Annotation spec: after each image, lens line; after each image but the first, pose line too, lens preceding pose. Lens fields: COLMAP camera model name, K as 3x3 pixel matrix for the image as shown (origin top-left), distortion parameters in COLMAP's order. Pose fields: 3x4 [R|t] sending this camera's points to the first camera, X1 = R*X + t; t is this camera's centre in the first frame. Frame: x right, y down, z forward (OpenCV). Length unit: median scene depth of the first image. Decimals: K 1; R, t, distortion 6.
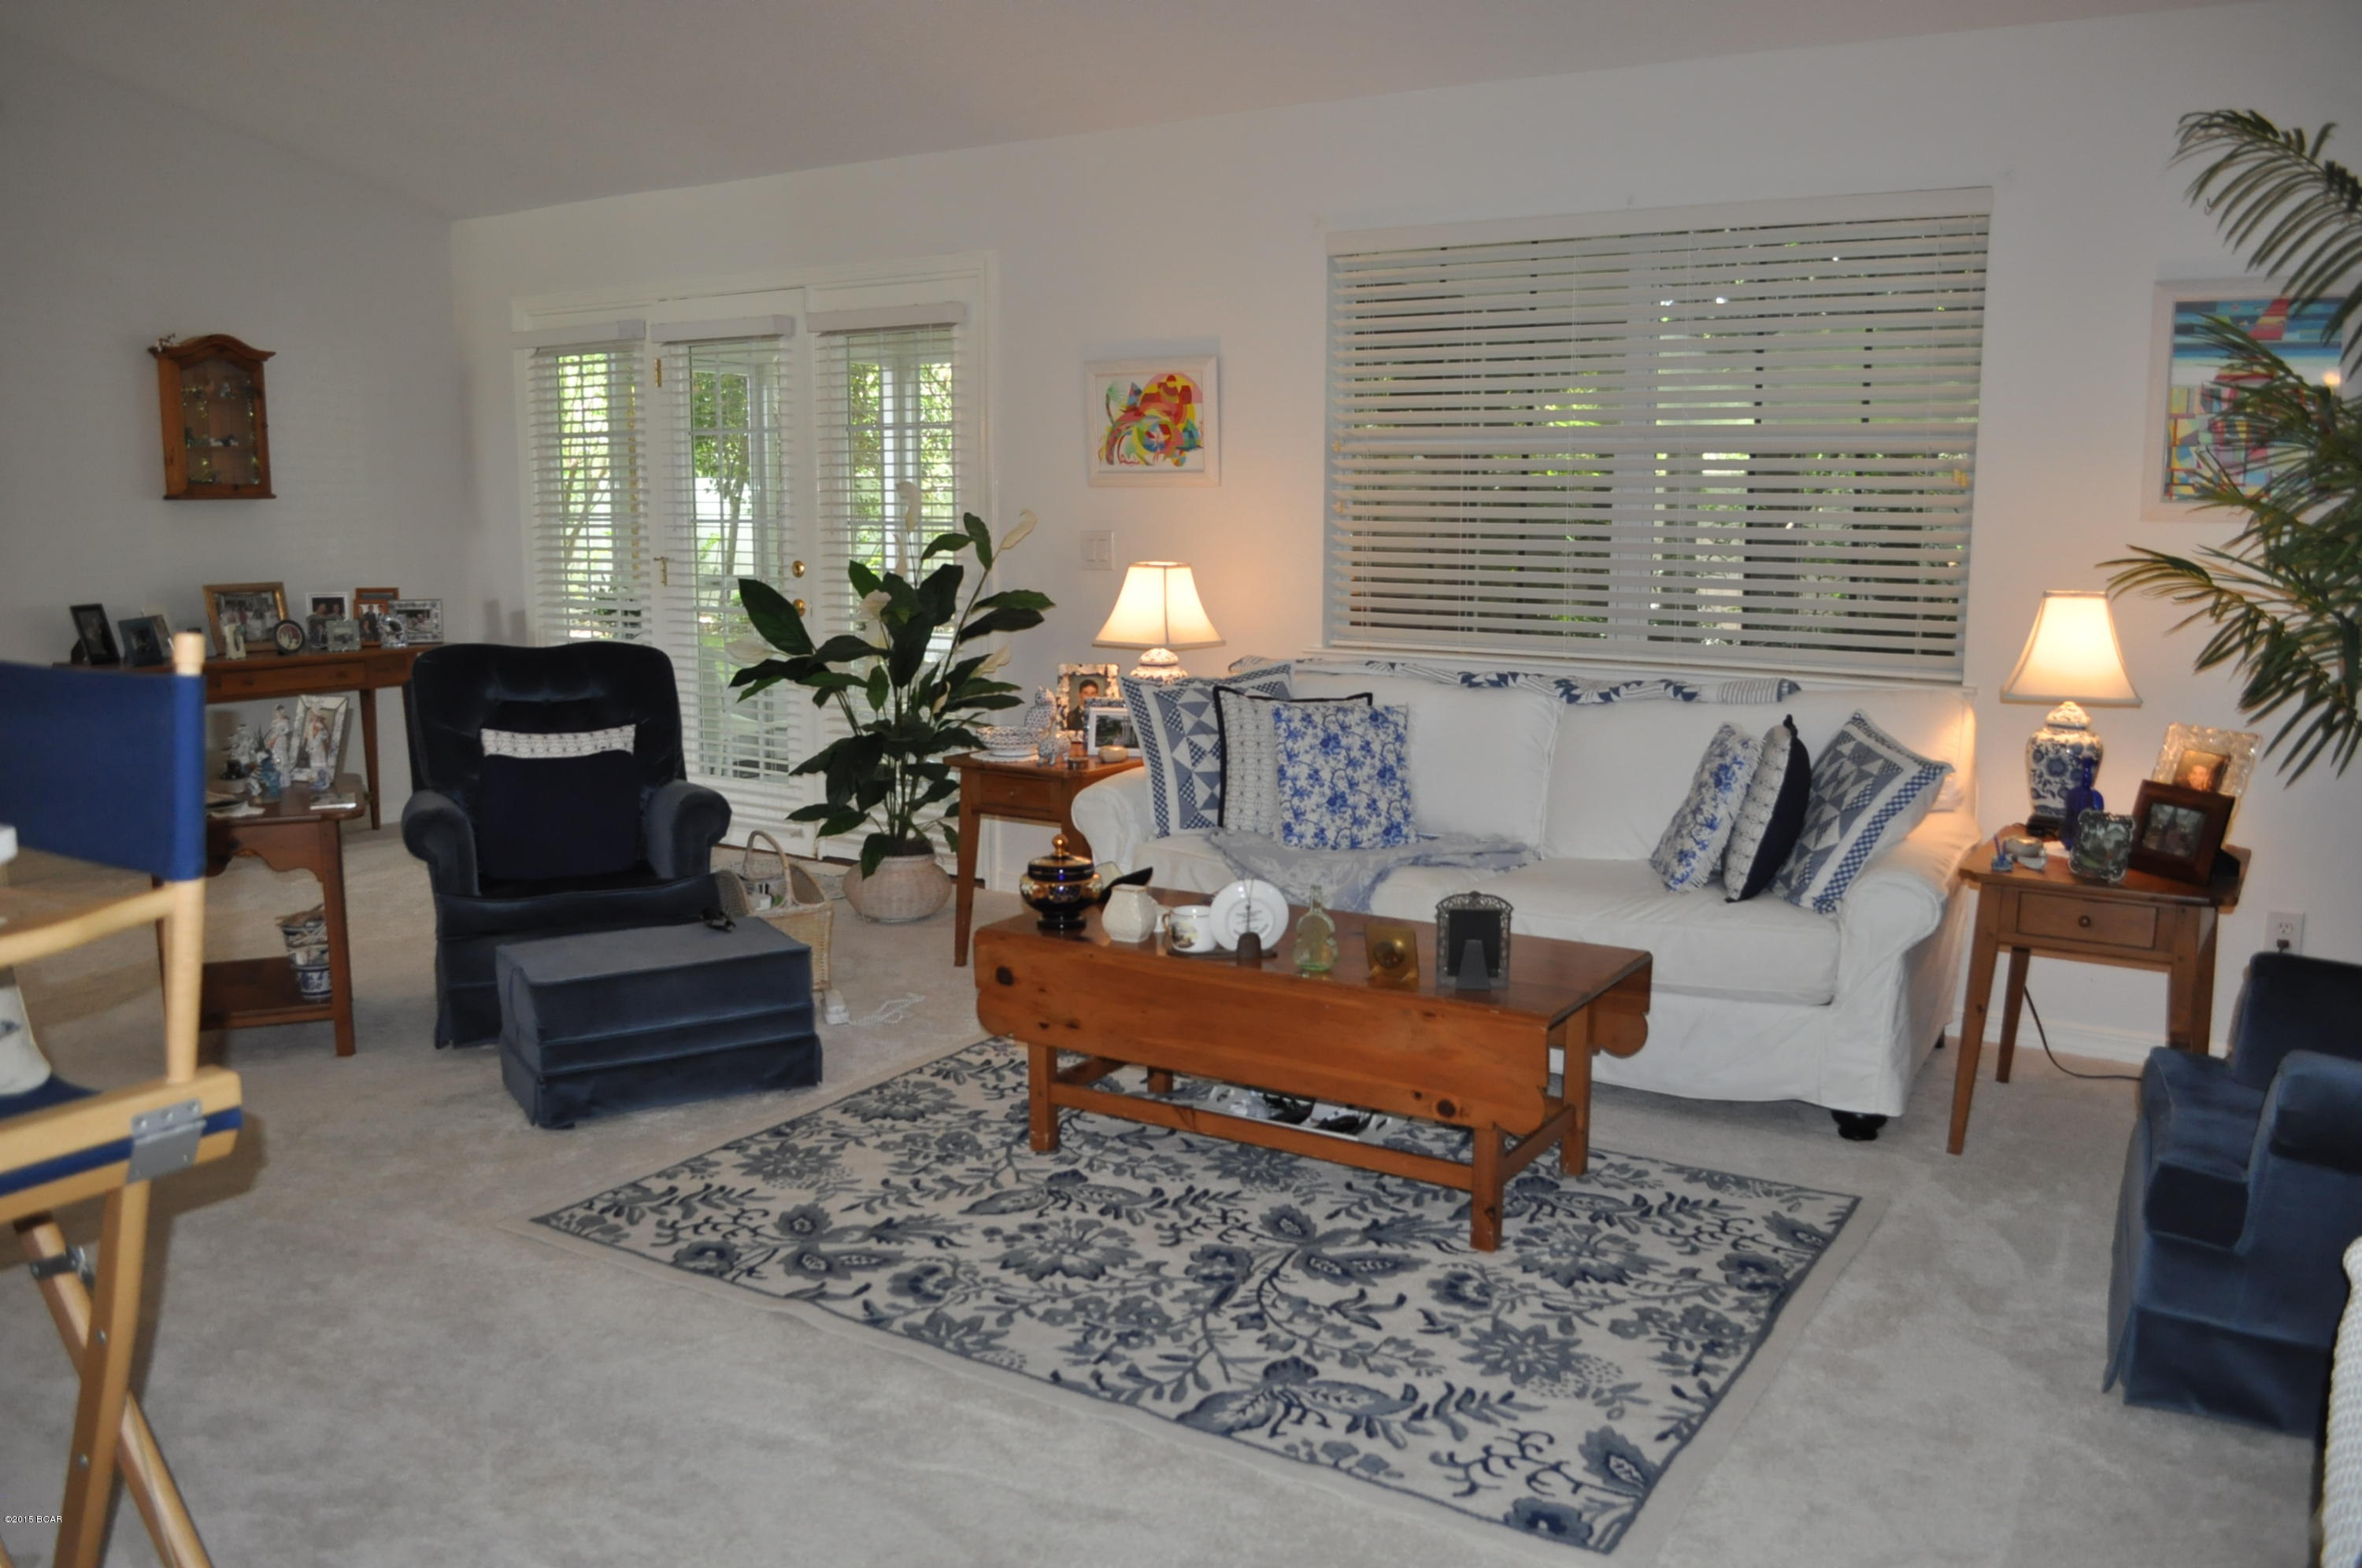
lens RADIAL K [[1835.6, 0, 1167.3], [0, 1835.6, 788.5], [0, 0, 1]] dist [-0.071656, -0.001887]
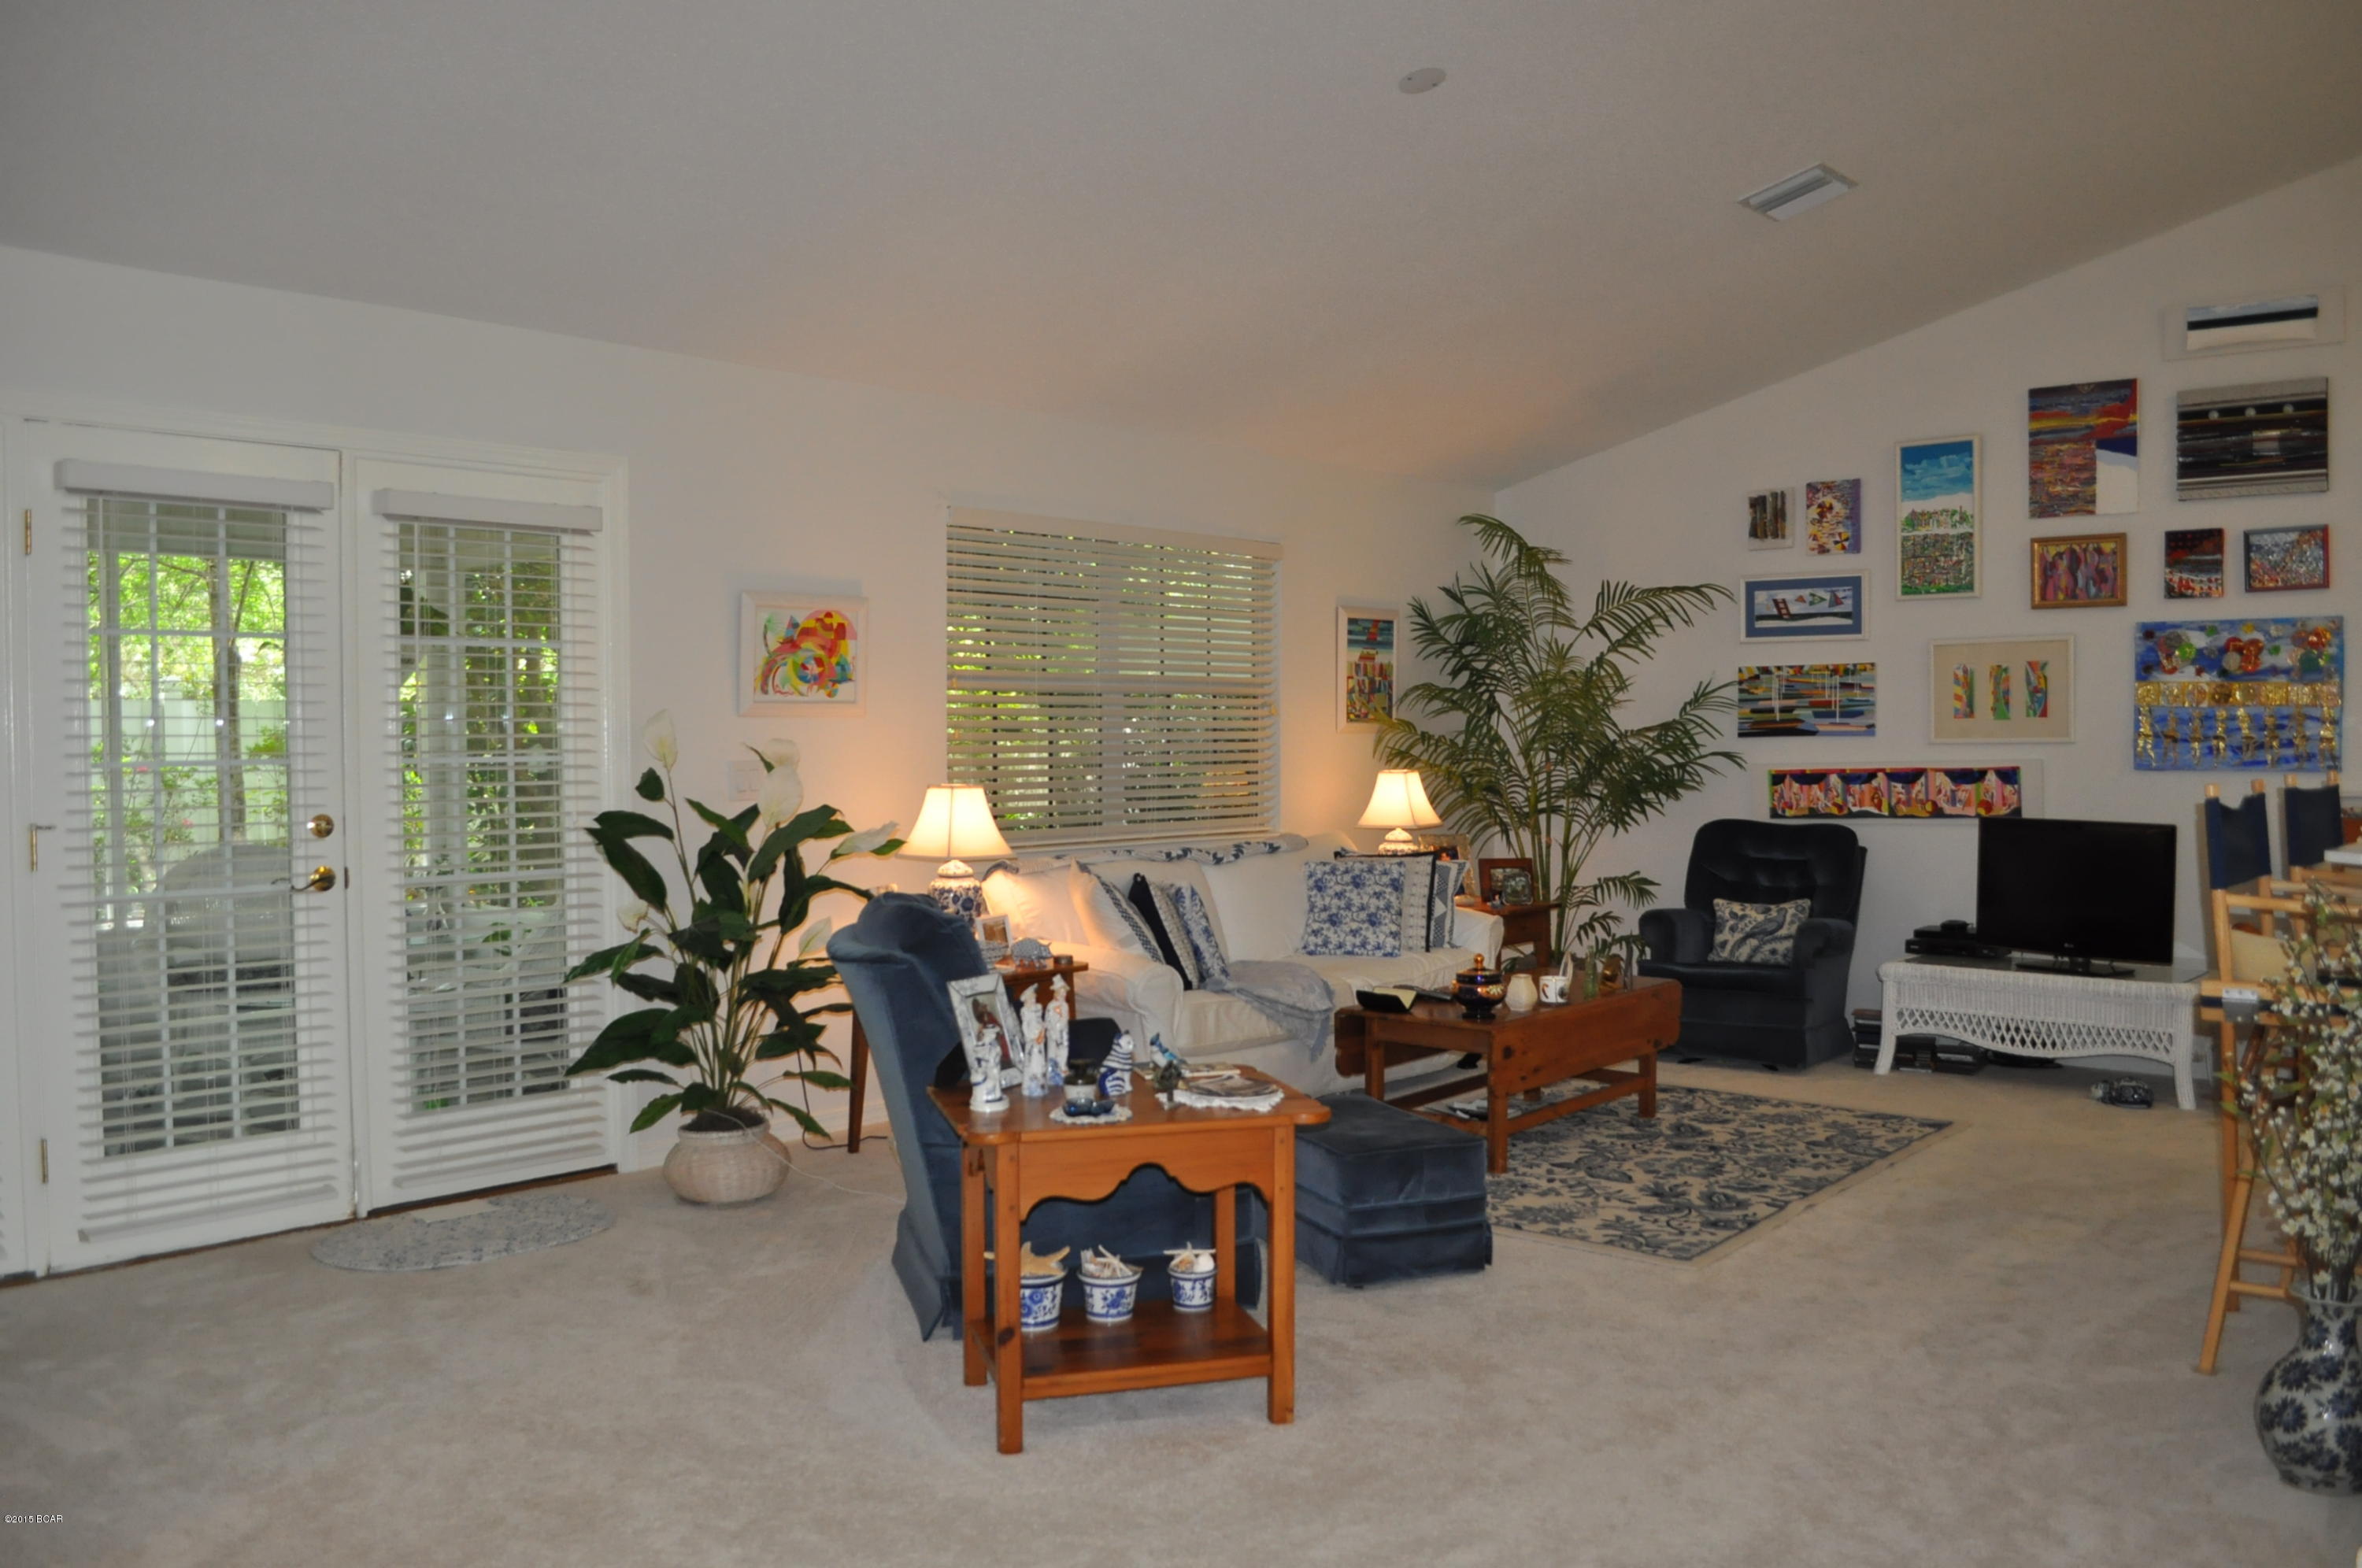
lens RADIAL K [[1835.6, 0, 1167.3], [0, 1835.6, 788.5], [0, 0, 1]] dist [-0.071656, -0.001887]
pose [[0.157346, -0.037371, 0.986836, -1.019340], [0.157534, 0.987437, 0.012276, -0.107690], [-0.974898, 0.153528, 0.161256, 0.655888]]
